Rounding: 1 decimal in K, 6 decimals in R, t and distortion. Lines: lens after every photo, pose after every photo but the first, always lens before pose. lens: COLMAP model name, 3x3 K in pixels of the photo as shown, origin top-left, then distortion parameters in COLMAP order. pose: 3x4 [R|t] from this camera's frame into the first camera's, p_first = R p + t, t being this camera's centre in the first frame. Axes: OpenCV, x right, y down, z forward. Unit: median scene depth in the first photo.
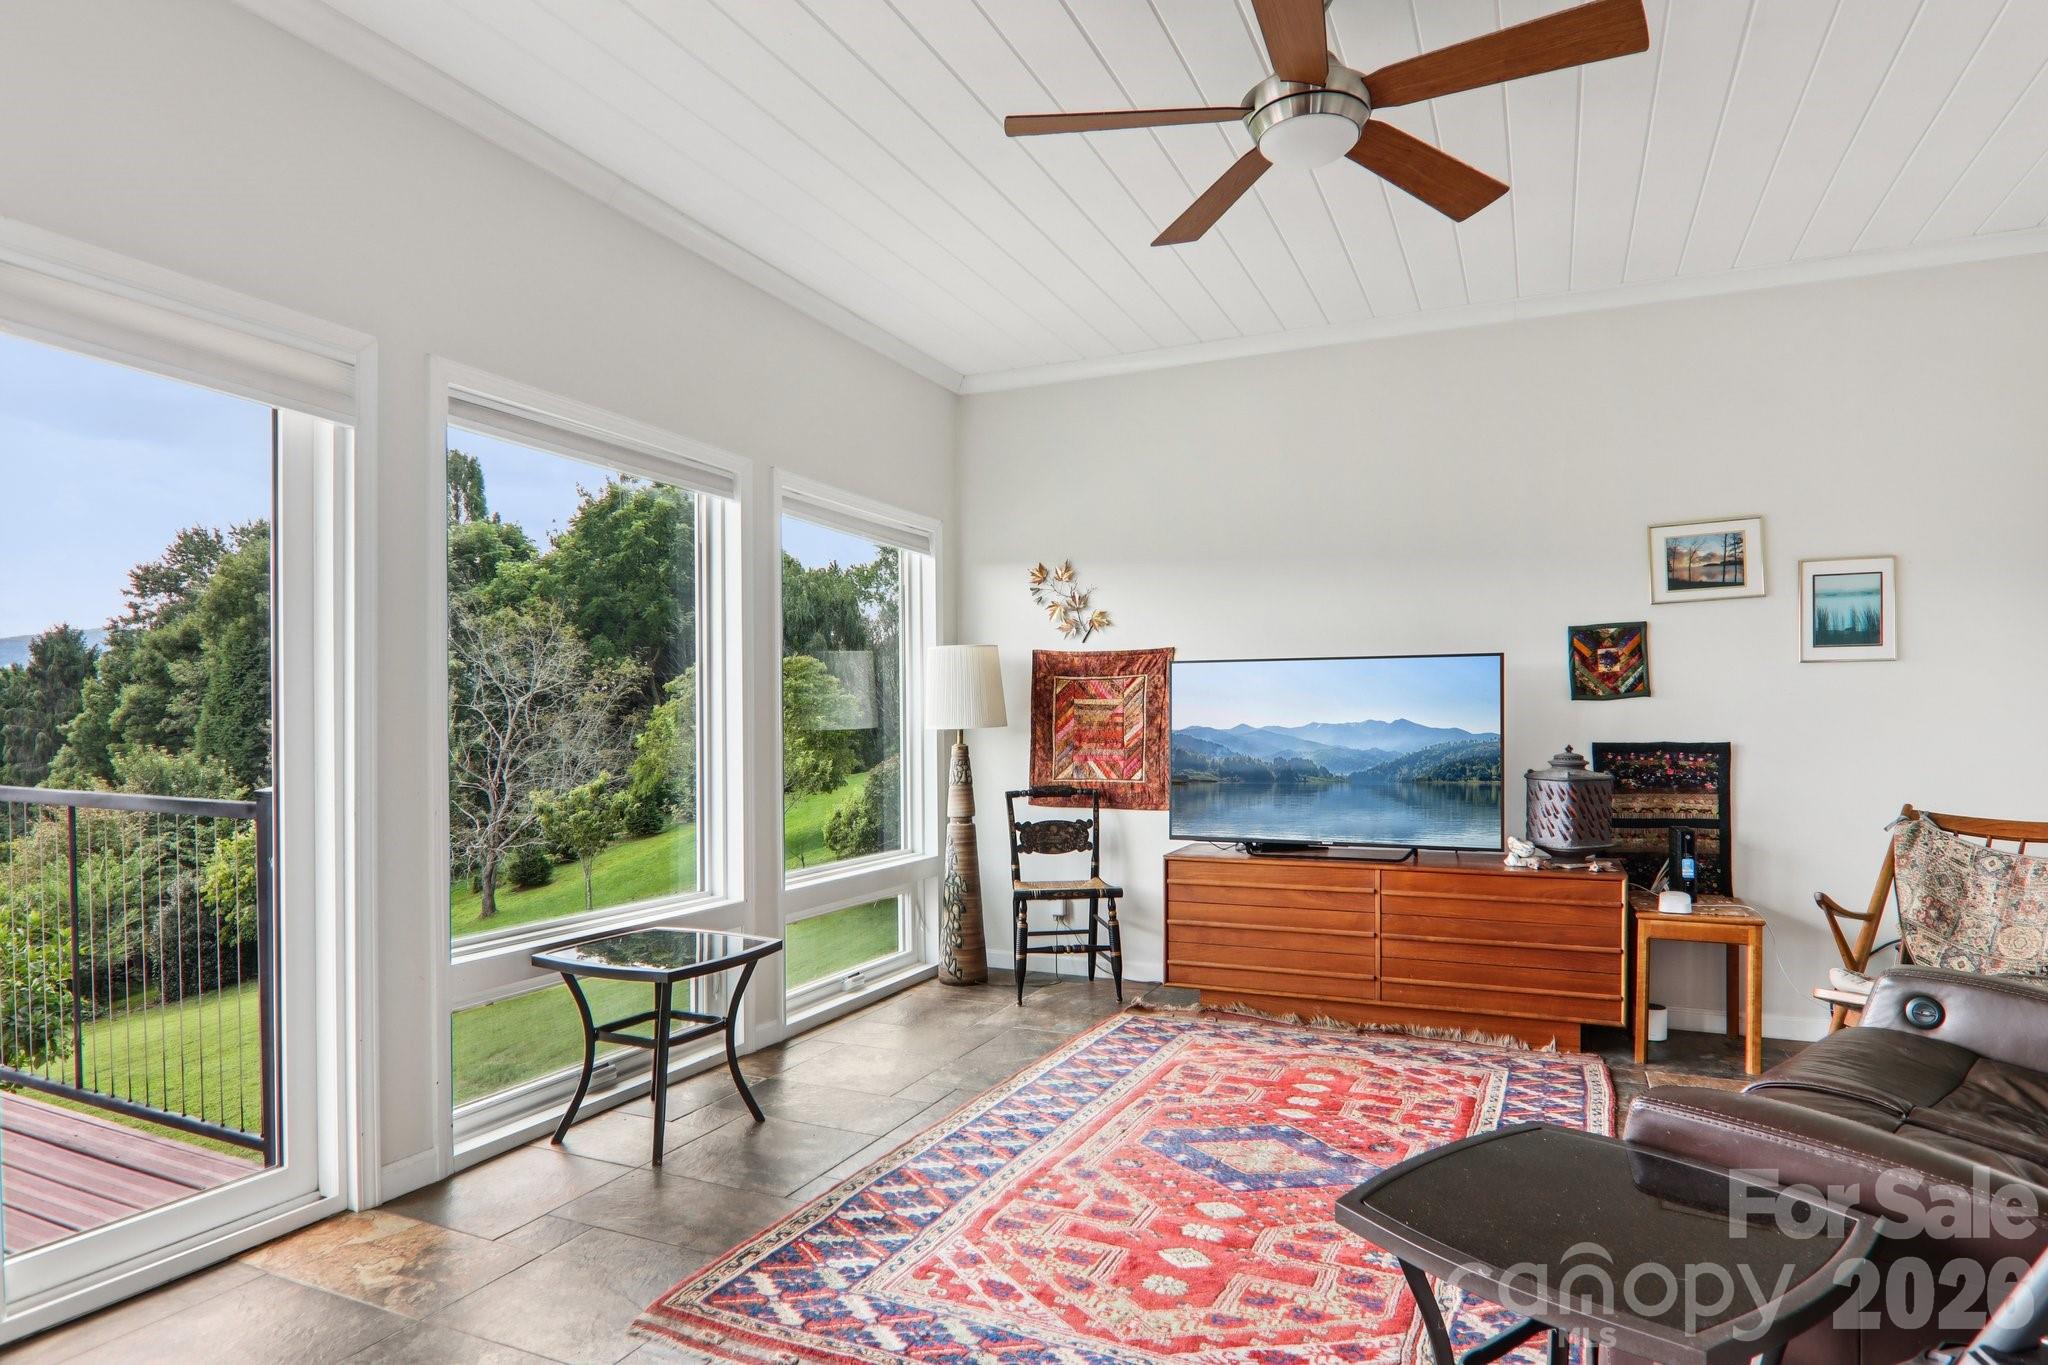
lens RADIAL K [[1175.3, 0, 1061.3], [0, 1175.3, 707.9], [0, 0, 1]] dist [0.000041, -0.015145]
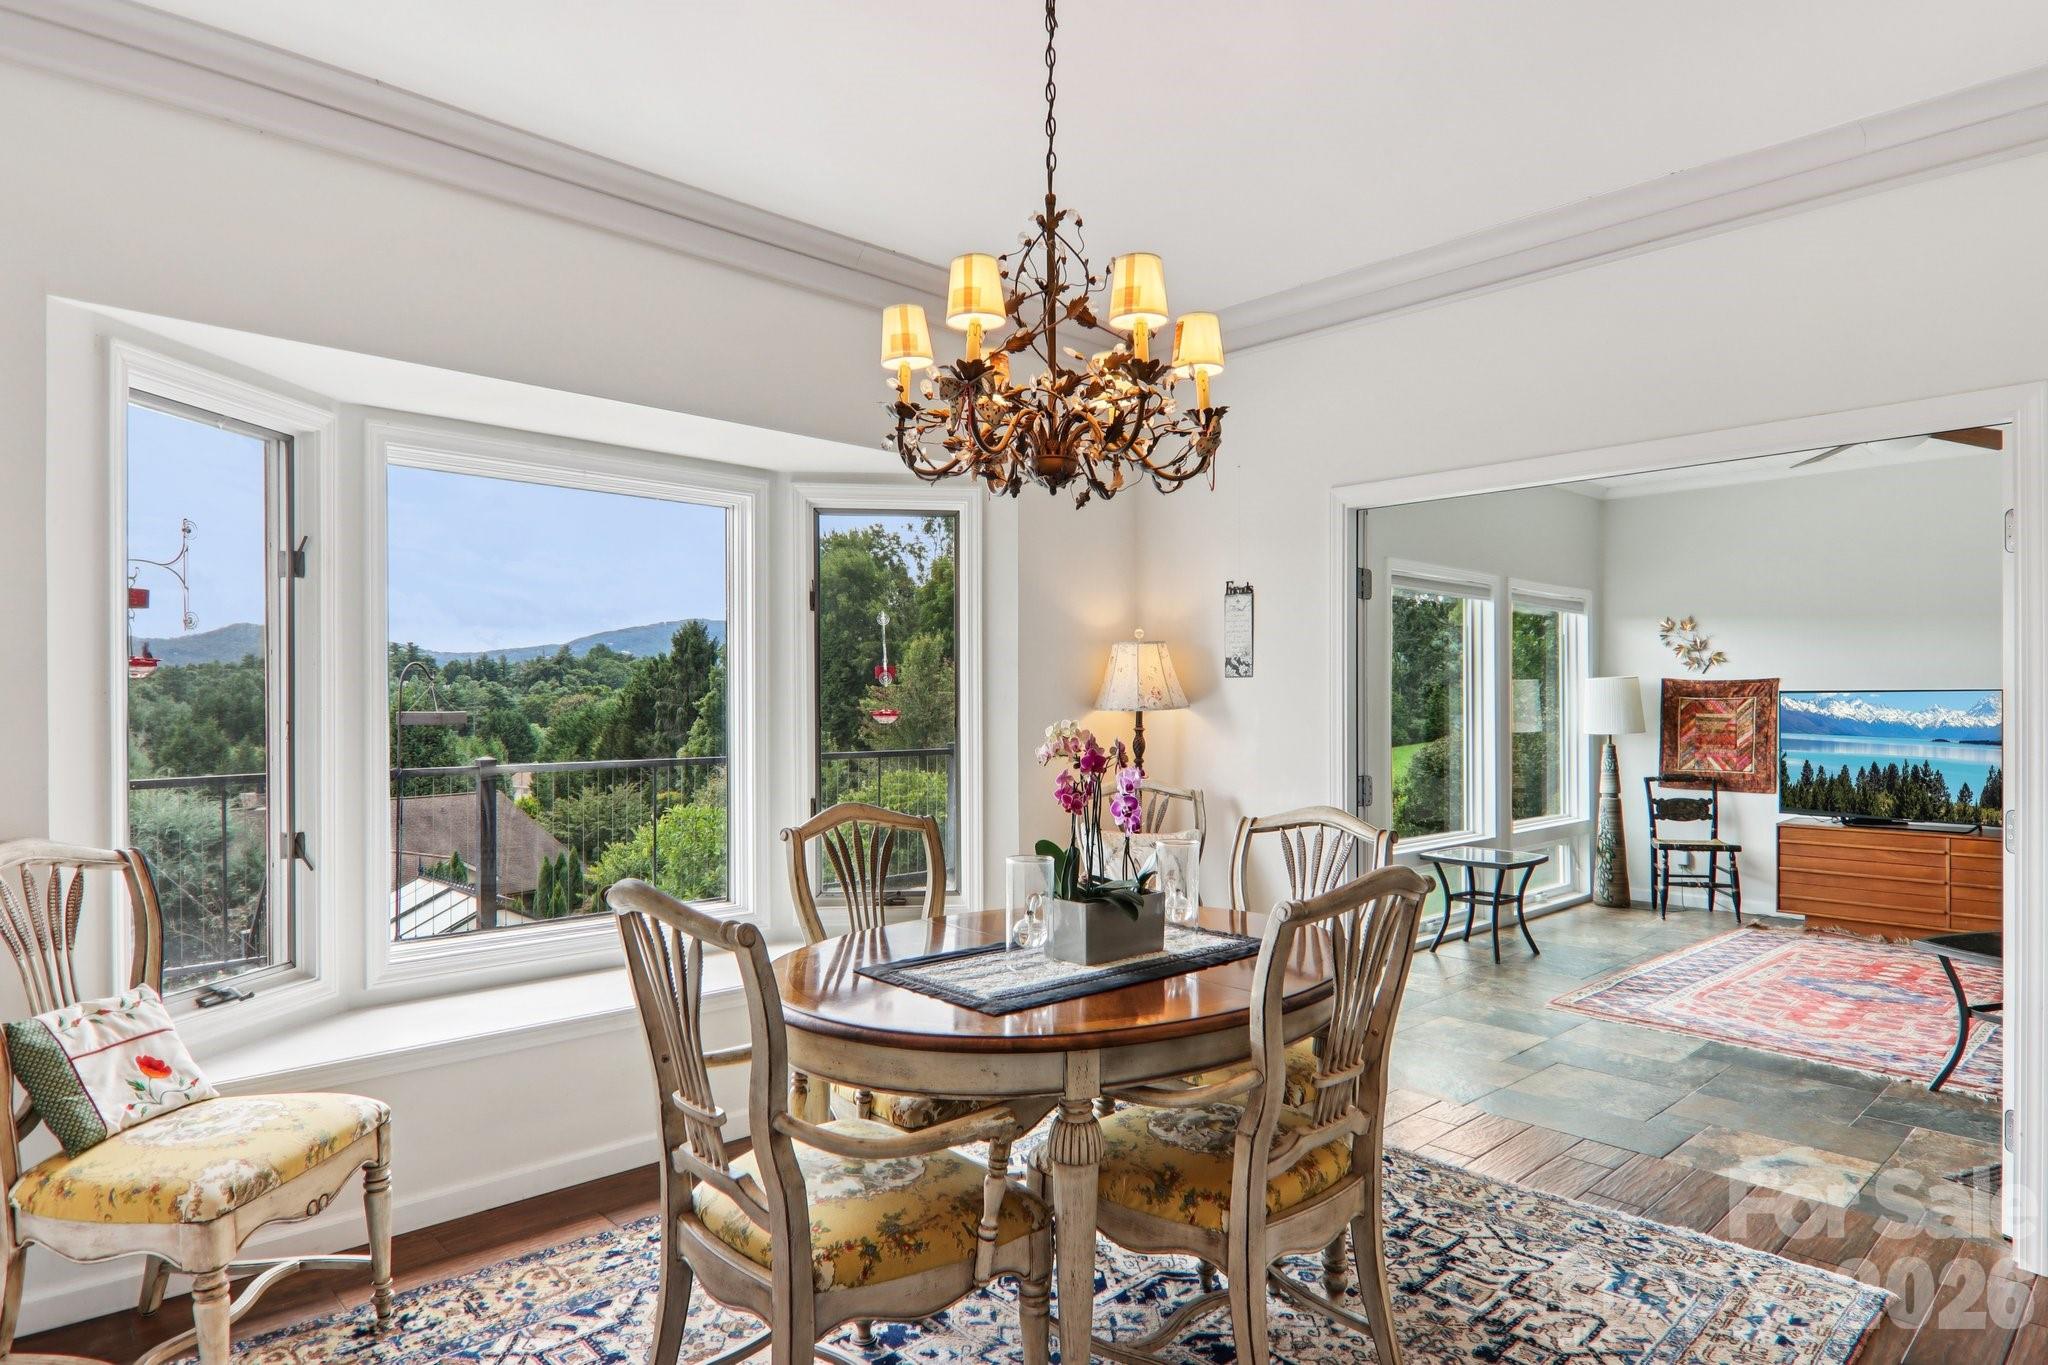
lens RADIAL K [[1175.3, 0, 1038.7], [0, 1175.3, 698.6], [0, 0, 1]] dist [0.000041, -0.015145]
pose [[0.915320, 0.001970, -0.402722, -0.177001], [0.002390, 0.999944, 0.010324, -0.051413], [0.402720, -0.010412, 0.915264, -0.756410]]
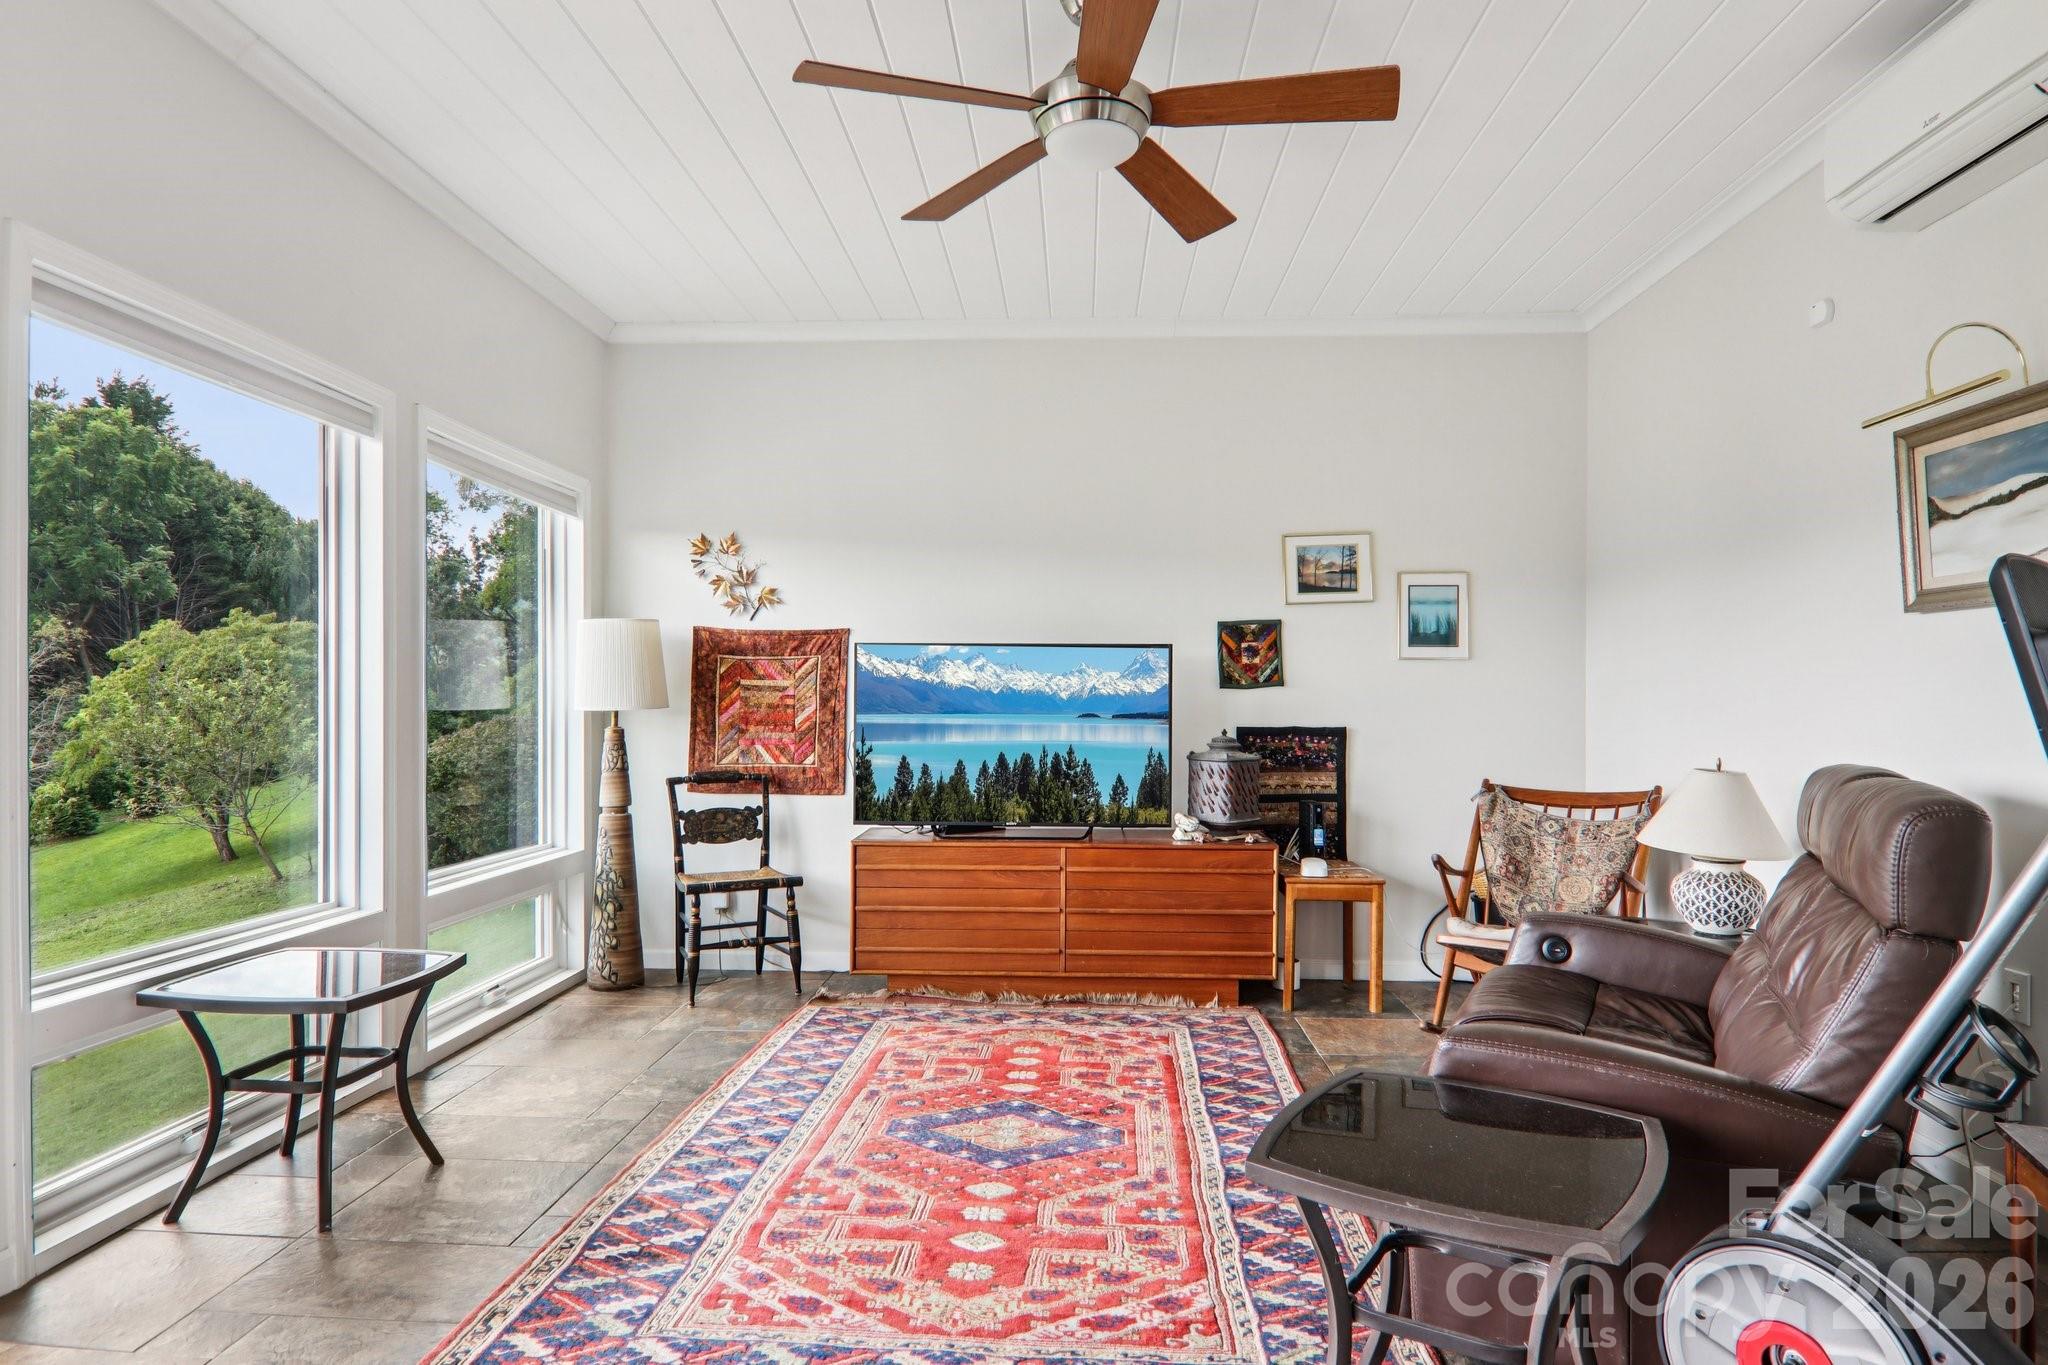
lens RADIAL K [[1175.3, 0, 1059.9], [0, 1175.3, 703.7], [0, 0, 1]] dist [0.000041, -0.015145]
pose [[0.930853, 0.009411, 0.365274, -0.116412], [-0.013889, 0.999857, 0.009635, -0.001015], [-0.365131, -0.014042, 0.930850, 0.027479]]
